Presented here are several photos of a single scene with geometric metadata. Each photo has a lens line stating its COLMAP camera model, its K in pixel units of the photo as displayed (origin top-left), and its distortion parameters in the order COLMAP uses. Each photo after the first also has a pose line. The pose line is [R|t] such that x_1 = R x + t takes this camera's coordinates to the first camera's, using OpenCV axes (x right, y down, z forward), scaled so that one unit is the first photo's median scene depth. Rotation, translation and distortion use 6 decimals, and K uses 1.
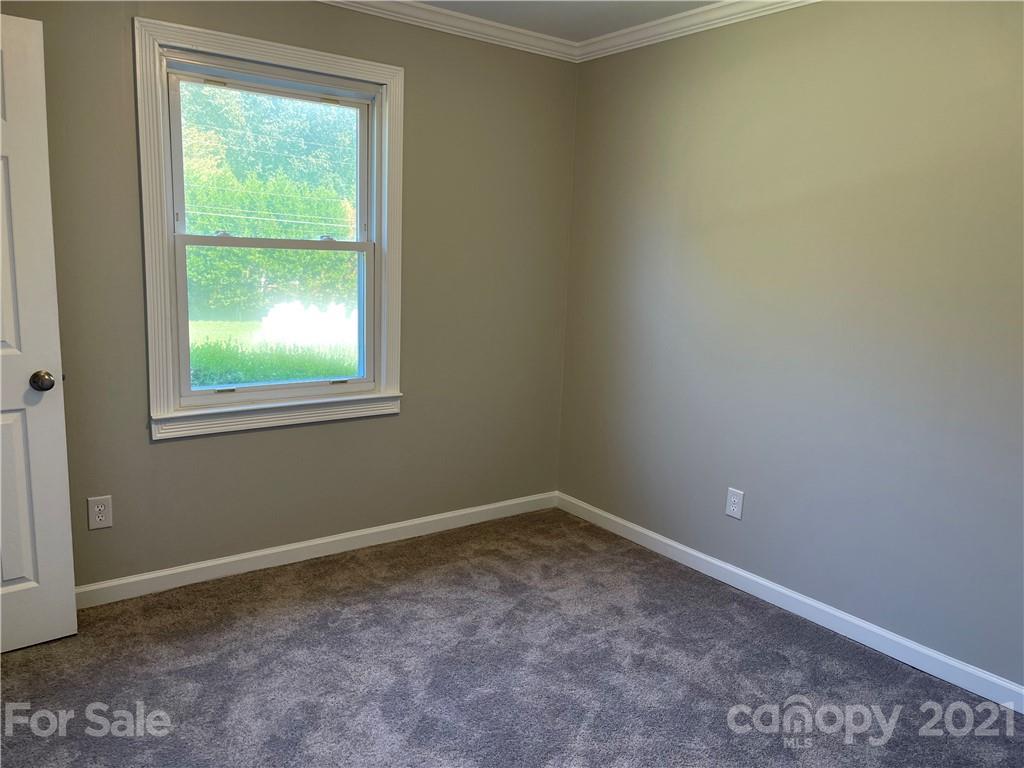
lens RADIAL K [[769.3, 0, 510.5], [0, 769.3, 384.5], [0, 0, 1]] dist [0.027358, -0.033629]
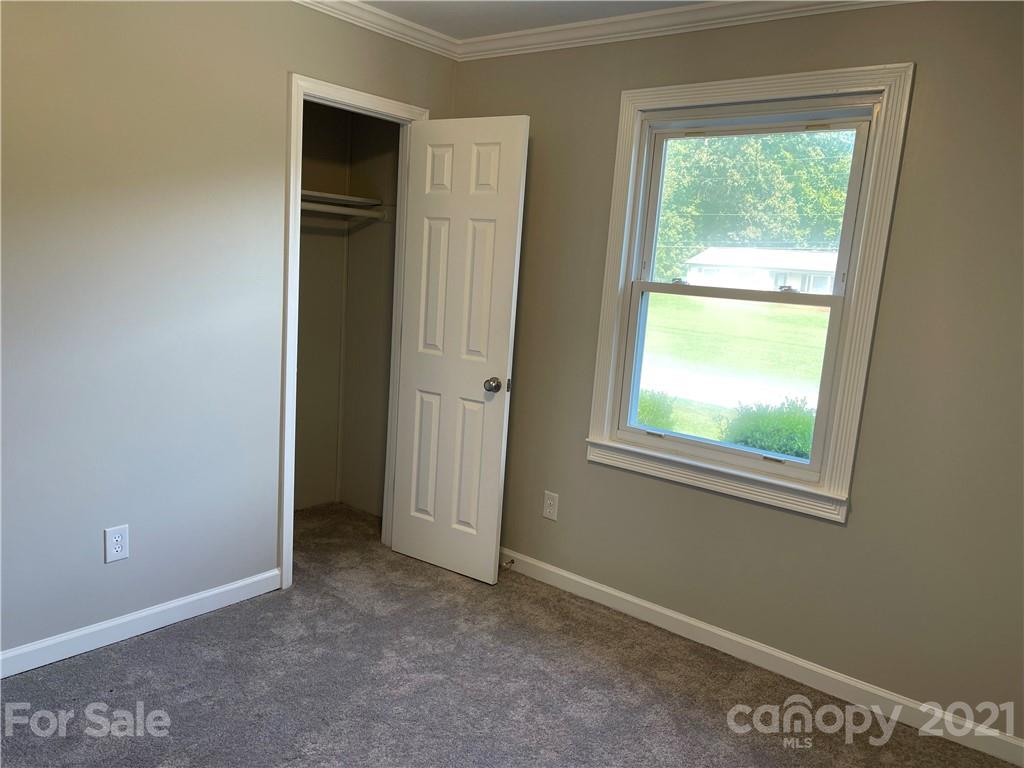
lens RADIAL K [[769.3, 0, 514.0], [0, 769.3, 385.5], [0, 0, 1]] dist [0.027358, -0.033629]
pose [[0.233173, 0.126953, -0.964113, 0.581897], [-0.222825, 0.972038, 0.074106, -0.092638], [0.946562, 0.197549, 0.254941, 0.584937]]
